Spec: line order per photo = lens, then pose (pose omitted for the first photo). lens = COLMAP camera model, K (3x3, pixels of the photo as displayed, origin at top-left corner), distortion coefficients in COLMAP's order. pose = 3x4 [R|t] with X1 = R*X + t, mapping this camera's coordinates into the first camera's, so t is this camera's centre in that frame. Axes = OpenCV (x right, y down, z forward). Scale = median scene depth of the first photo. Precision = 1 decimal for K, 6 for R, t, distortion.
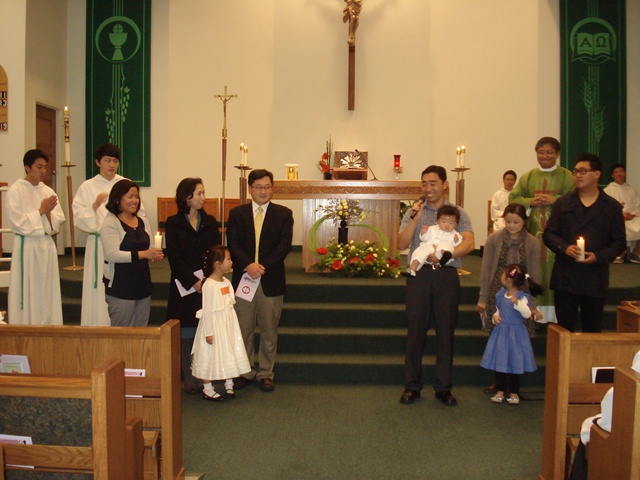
lens RADIAL K [[508.8, 0, 320.0], [0, 508.8, 240.0], [0, 0, 1]] dist [-0.000820, -0.001902]
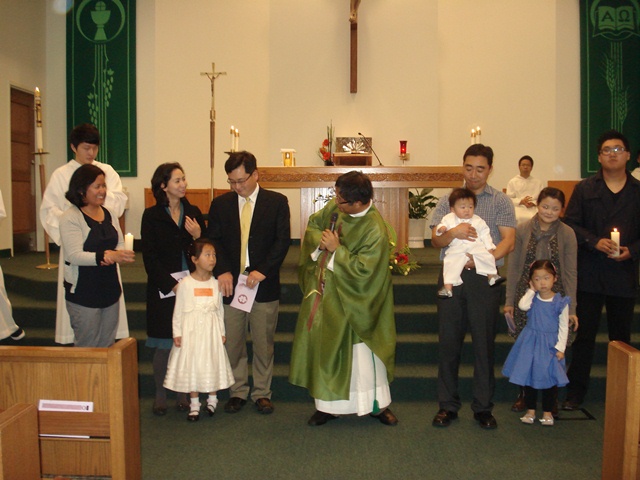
lens RADIAL K [[457.0, 0, 320.0], [0, 457.0, 240.0], [0, 0, 1]] dist [-0.003765, -0.000566]
pose [[0.999881, -0.007641, -0.013375, 0.010553], [0.007892, 0.999792, 0.018824, -0.003204], [0.013229, -0.018927, 0.999733, 0.188381]]
